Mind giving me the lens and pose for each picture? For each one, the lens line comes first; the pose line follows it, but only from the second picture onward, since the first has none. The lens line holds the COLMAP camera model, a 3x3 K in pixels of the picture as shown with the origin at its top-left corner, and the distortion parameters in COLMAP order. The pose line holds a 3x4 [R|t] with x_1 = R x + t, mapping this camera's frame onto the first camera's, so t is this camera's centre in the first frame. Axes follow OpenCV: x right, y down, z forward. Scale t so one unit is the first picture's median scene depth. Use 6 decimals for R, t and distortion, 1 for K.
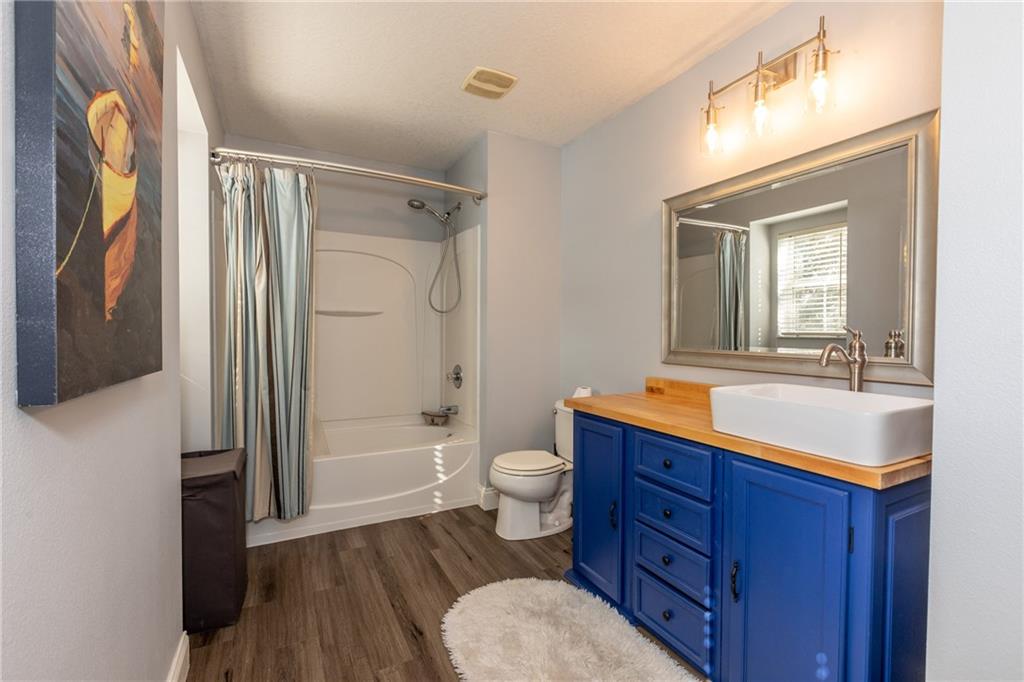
lens RADIAL K [[452.2, 0, 509.0], [0, 452.2, 341.4], [0, 0, 1]] dist [-0.001191, -0.000766]
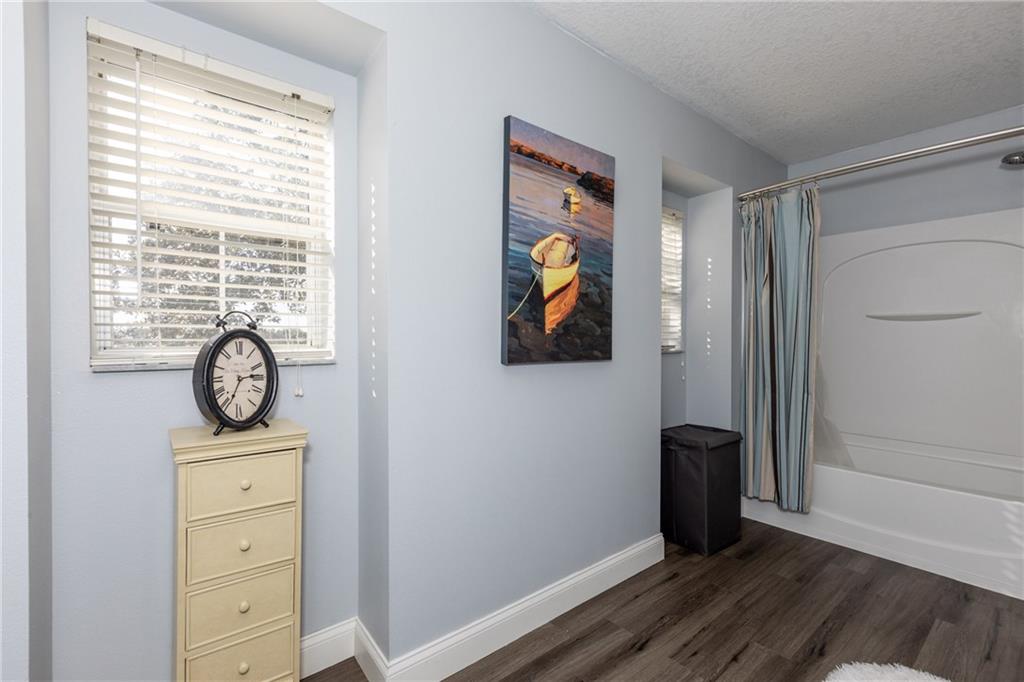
lens RADIAL K [[452.2, 0, 502.8], [0, 452.2, 341.6], [0, 0, 1]] dist [-0.001191, -0.000766]
pose [[0.182155, 0.002010, -0.983268, 0.525538], [-0.020207, 0.999794, -0.001699, 0.001607], [0.983062, 0.020178, 0.182159, 0.130649]]
